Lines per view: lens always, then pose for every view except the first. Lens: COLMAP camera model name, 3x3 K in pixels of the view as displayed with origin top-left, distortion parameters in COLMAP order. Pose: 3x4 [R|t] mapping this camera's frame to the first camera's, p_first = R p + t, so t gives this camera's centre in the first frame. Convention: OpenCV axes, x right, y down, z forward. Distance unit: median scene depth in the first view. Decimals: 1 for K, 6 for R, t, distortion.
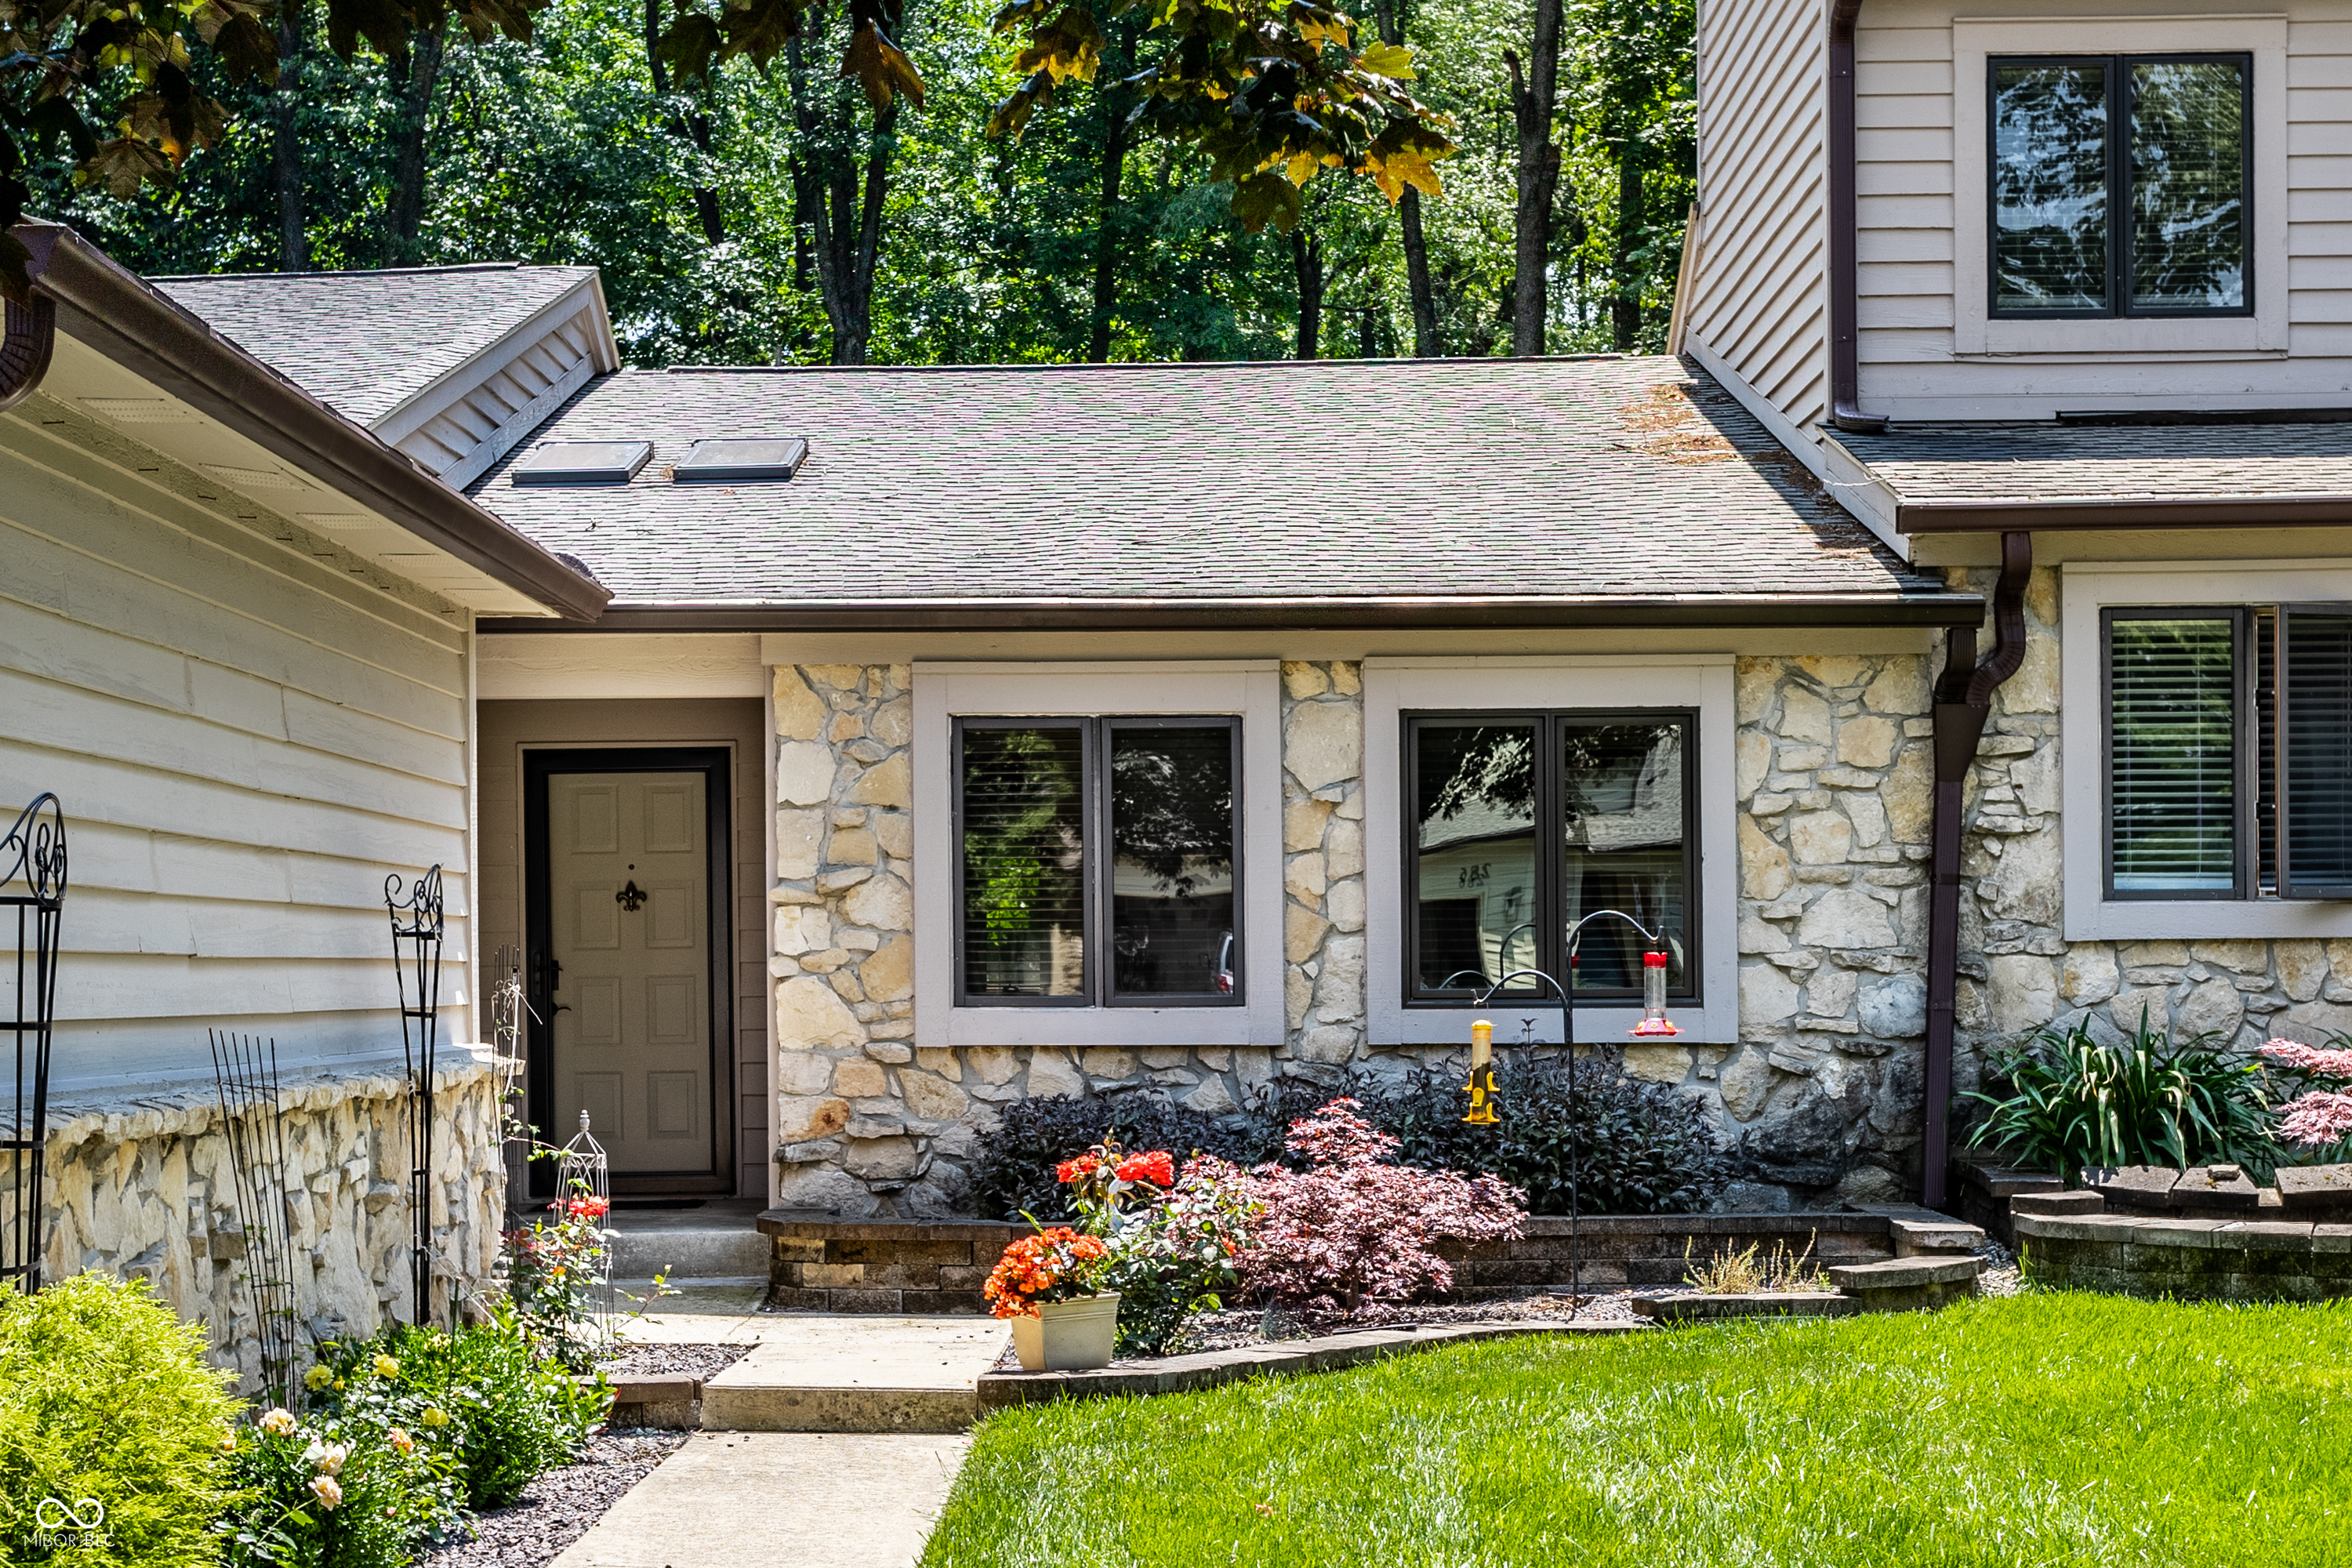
lens RADIAL K [[4394.1, 0, 1175.9], [0, 4394.1, 794.4], [0, 0, 1]] dist [0.027450, 0.000000]
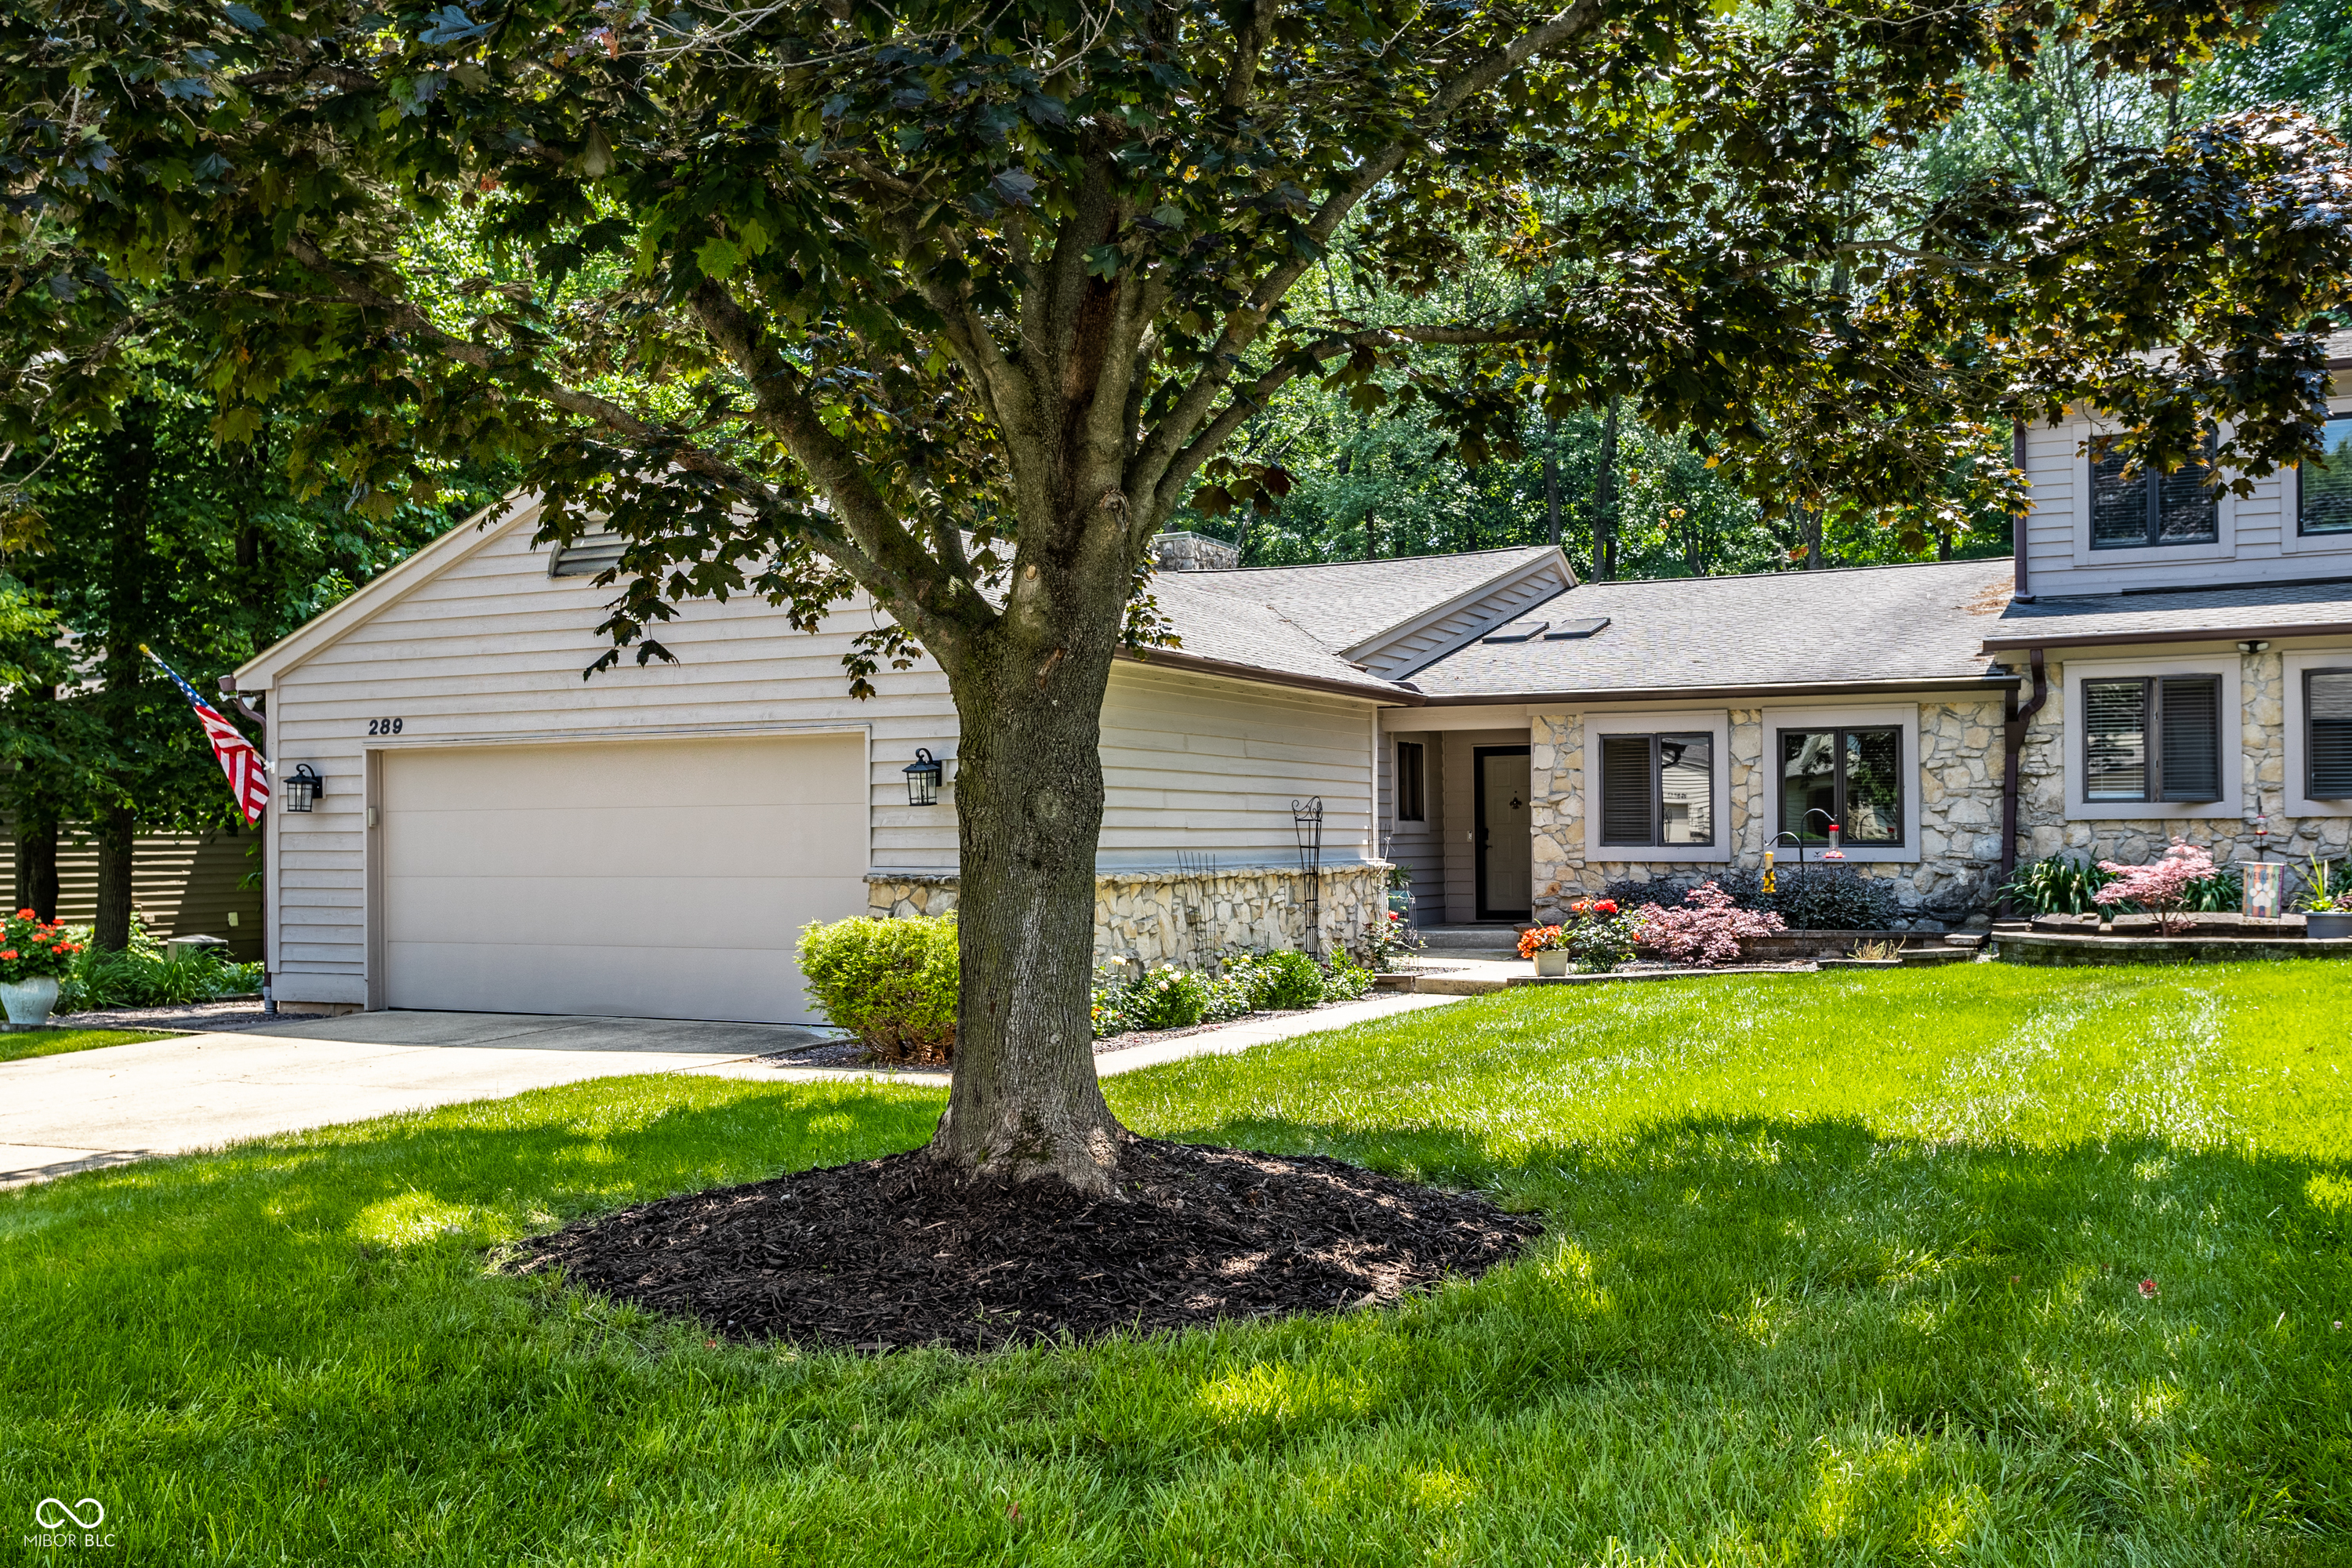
lens RADIAL K [[2030.2, 0, 1175.9], [0, 2030.2, 776.6], [0, 0, 1]] dist [-0.011957, -0.004310]
pose [[0.913334, -0.010073, -0.407087, 0.208425], [0.015317, 0.999836, 0.009626, -0.008096], [0.406924, -0.015027, 0.913338, -0.193697]]
